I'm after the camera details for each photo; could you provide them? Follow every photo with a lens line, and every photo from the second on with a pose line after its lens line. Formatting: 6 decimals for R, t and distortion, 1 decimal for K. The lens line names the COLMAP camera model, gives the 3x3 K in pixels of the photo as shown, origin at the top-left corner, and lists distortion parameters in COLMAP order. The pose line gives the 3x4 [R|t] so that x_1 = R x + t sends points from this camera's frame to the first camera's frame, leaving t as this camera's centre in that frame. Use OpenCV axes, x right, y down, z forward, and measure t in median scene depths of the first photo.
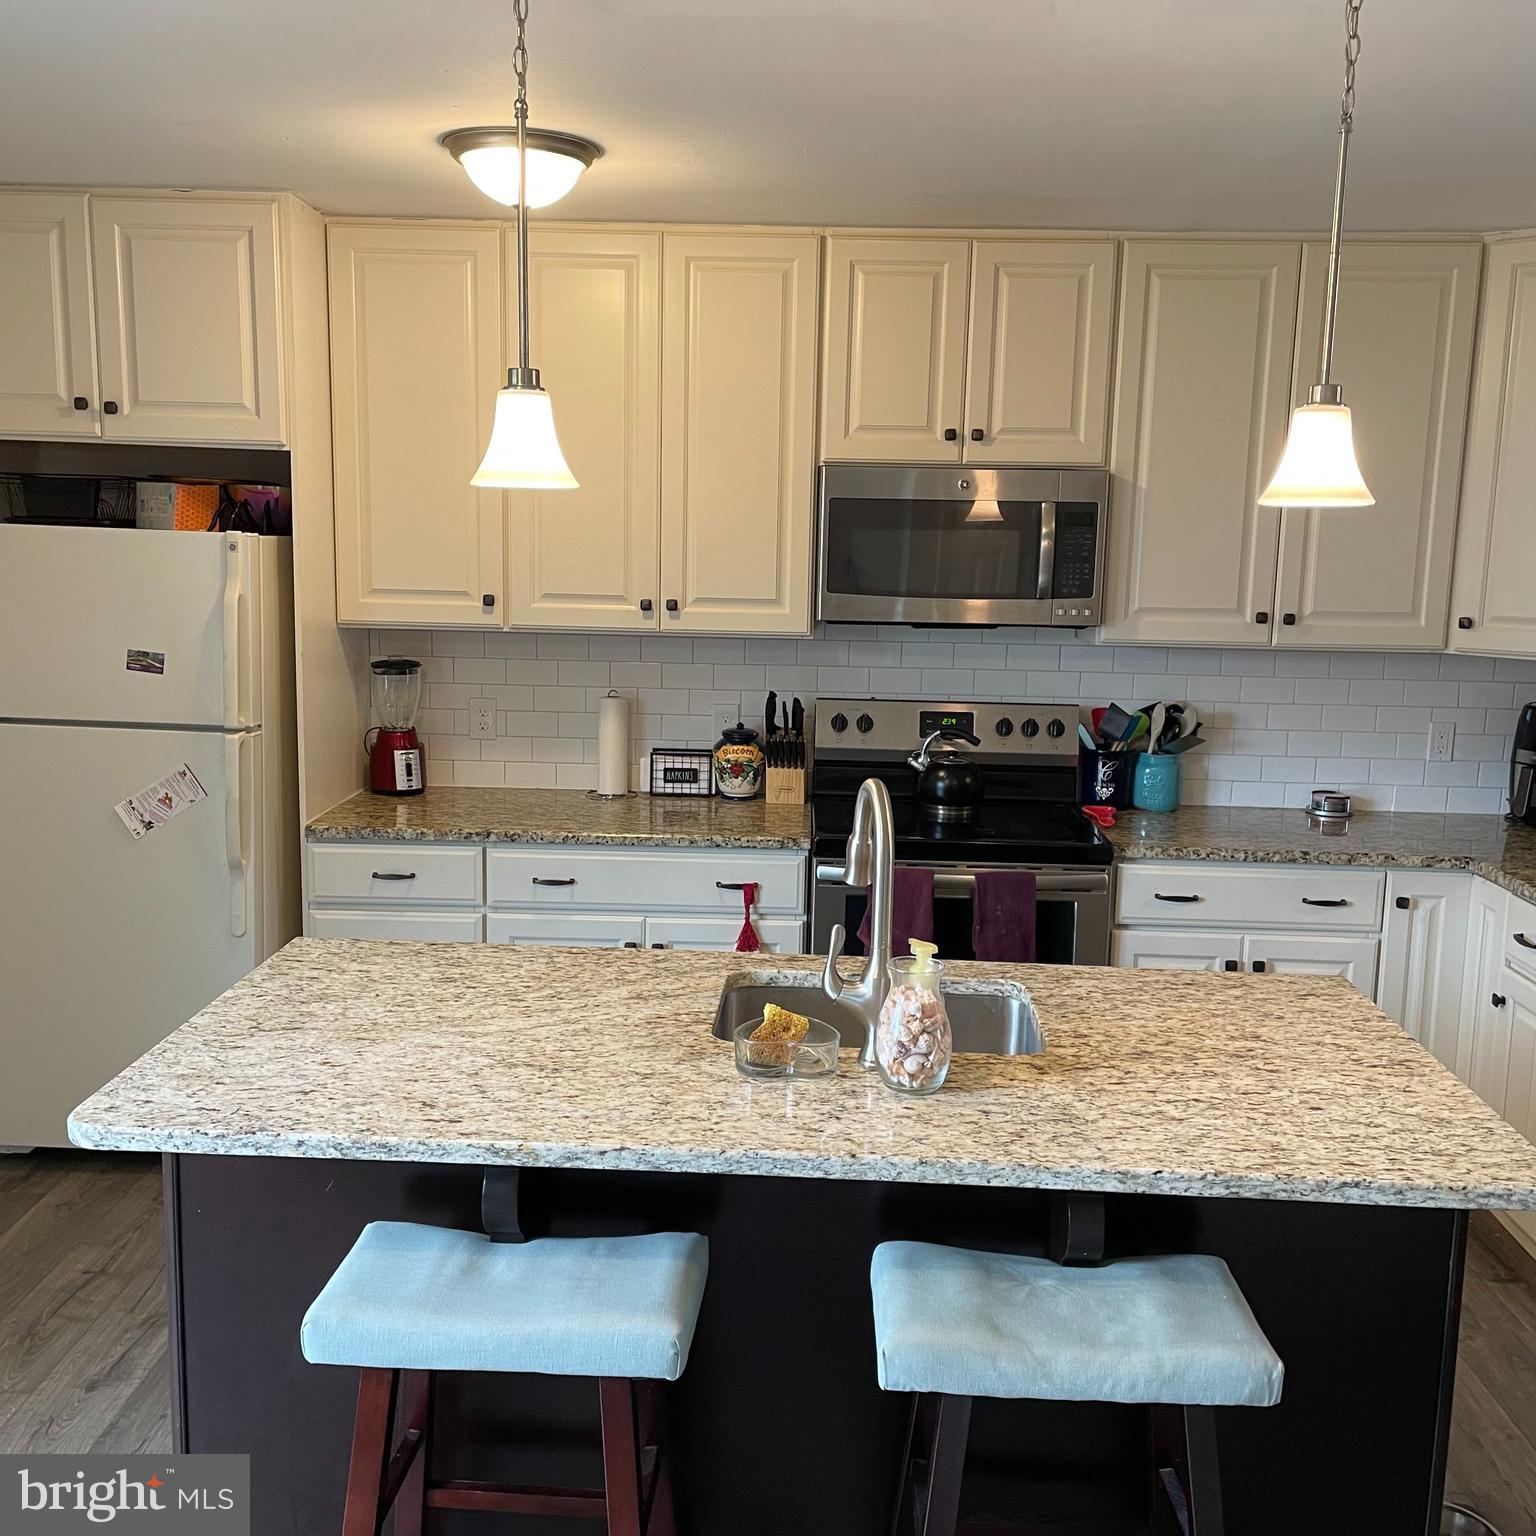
lens RADIAL K [[1547.7, 0, 770.0], [0, 1547.7, 764.2], [0, 0, 1]] dist [0.128961, -0.238560]
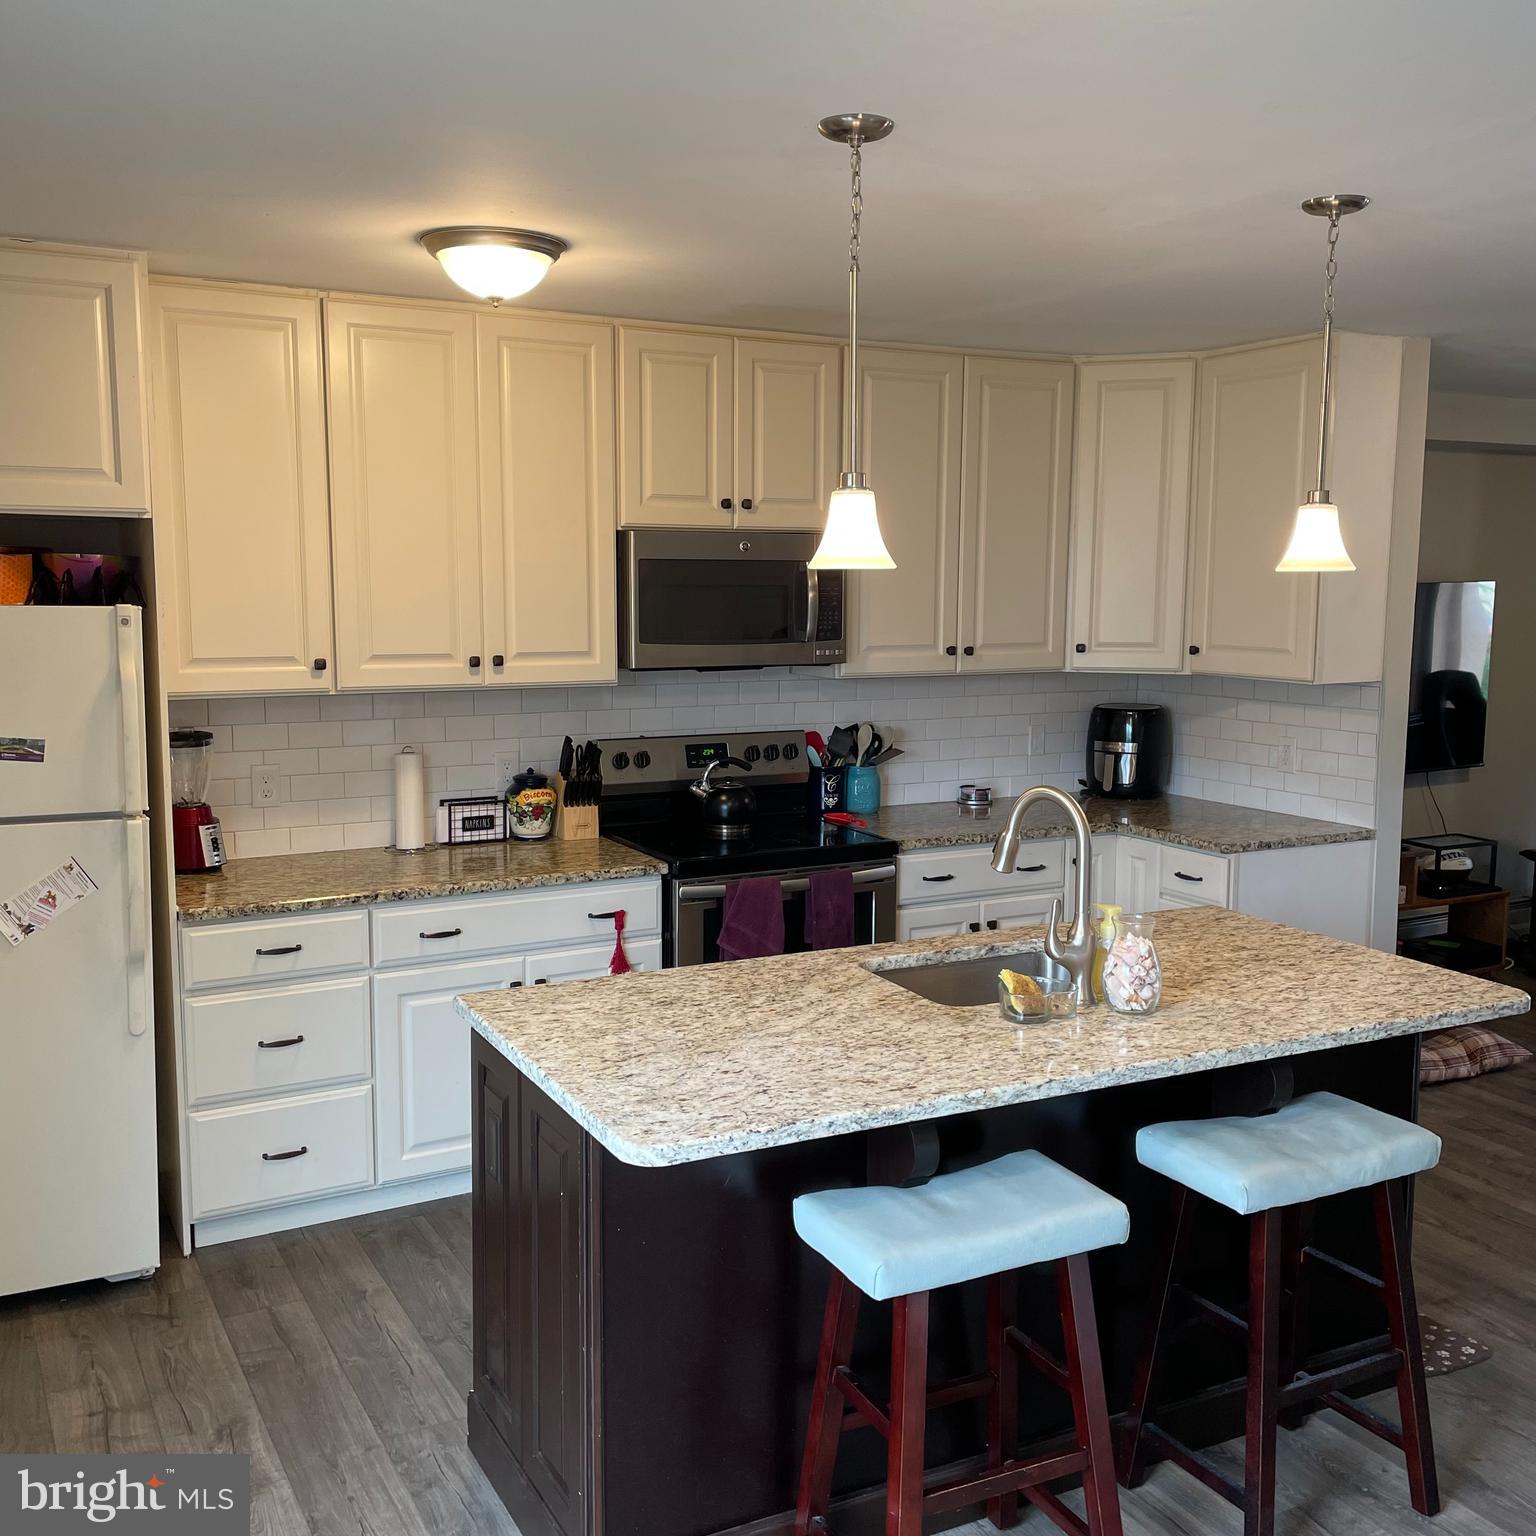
lens RADIAL K [[1547.7, 0, 770.0], [0, 1547.7, 764.2], [0, 0, 1]] dist [0.128961, -0.238560]
pose [[0.864505, -0.078943, 0.496385, -0.452630], [0.090038, 0.995937, 0.001580, -0.018194], [-0.494493, 0.043328, 0.868101, -0.007513]]
